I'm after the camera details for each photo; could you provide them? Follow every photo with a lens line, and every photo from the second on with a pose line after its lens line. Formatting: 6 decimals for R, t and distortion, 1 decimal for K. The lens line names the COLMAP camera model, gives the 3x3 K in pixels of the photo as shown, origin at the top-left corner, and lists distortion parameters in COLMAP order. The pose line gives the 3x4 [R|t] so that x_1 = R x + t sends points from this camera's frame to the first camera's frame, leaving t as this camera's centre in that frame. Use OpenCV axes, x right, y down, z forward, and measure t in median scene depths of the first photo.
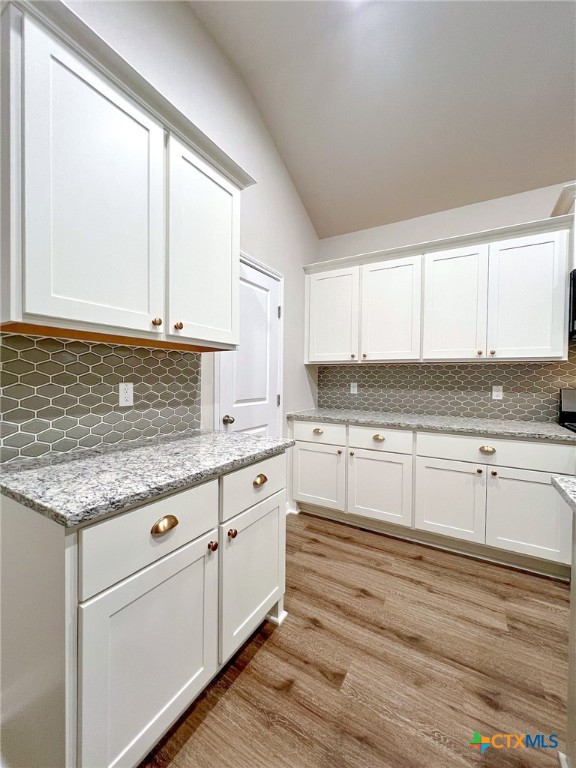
lens RADIAL K [[308.7, 0, 288.1], [0, 308.7, 382.4], [0, 0, 1]] dist [-0.001253, -0.000015]
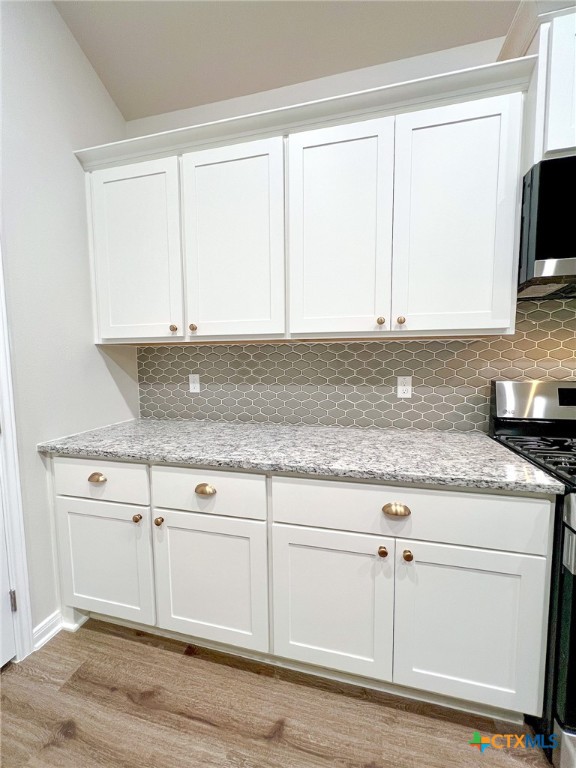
lens RADIAL K [[308.7, 0, 288.3], [0, 308.7, 382.2], [0, 0, 1]] dist [-0.001253, -0.000015]
pose [[0.959796, -0.042480, 0.277467, 0.296408], [0.024110, 0.997305, 0.069287, -0.028498], [-0.279662, -0.059812, 0.958234, 0.496521]]
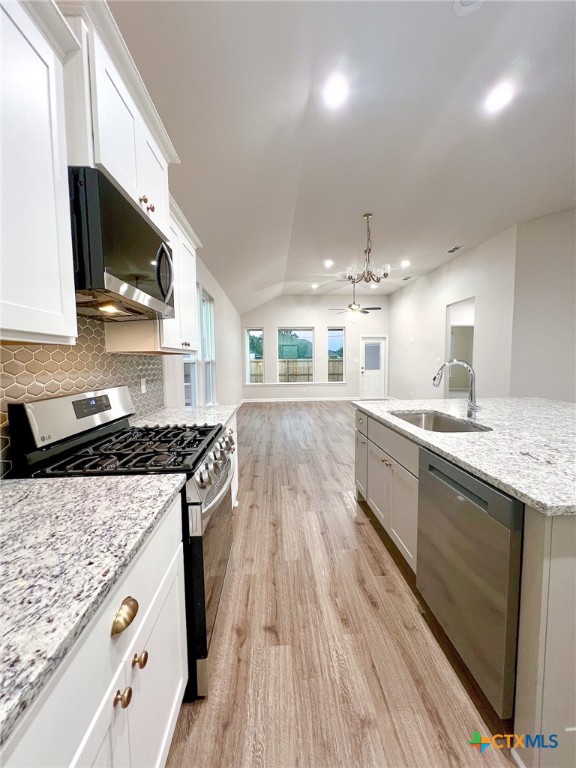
lens RADIAL K [[308.7, 0, 288.0], [0, 308.7, 382.7], [0, 0, 1]] dist [-0.001253, -0.000015]
pose [[-0.550613, -0.068048, 0.831982, 0.257397], [0.015243, 0.995686, 0.091525, -0.045203], [-0.834621, 0.063077, -0.547201, 0.881675]]
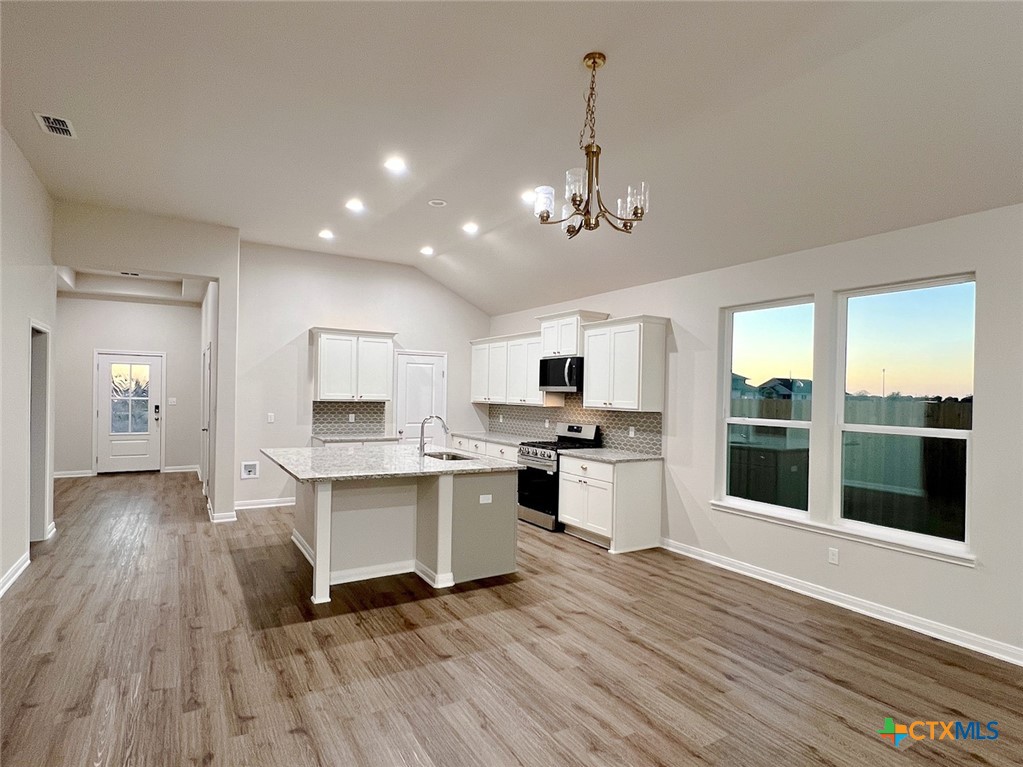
lens RADIAL K [[573.4, 0, 505.7], [0, 573.4, 386.9], [0, 0, 1]] dist [-0.005780, -0.001708]
pose [[0.874287, -0.000434, -0.485409, 2.112235], [-0.015512, 0.999464, -0.028833, -0.075758], [0.485162, 0.032738, 0.873811, -1.897737]]
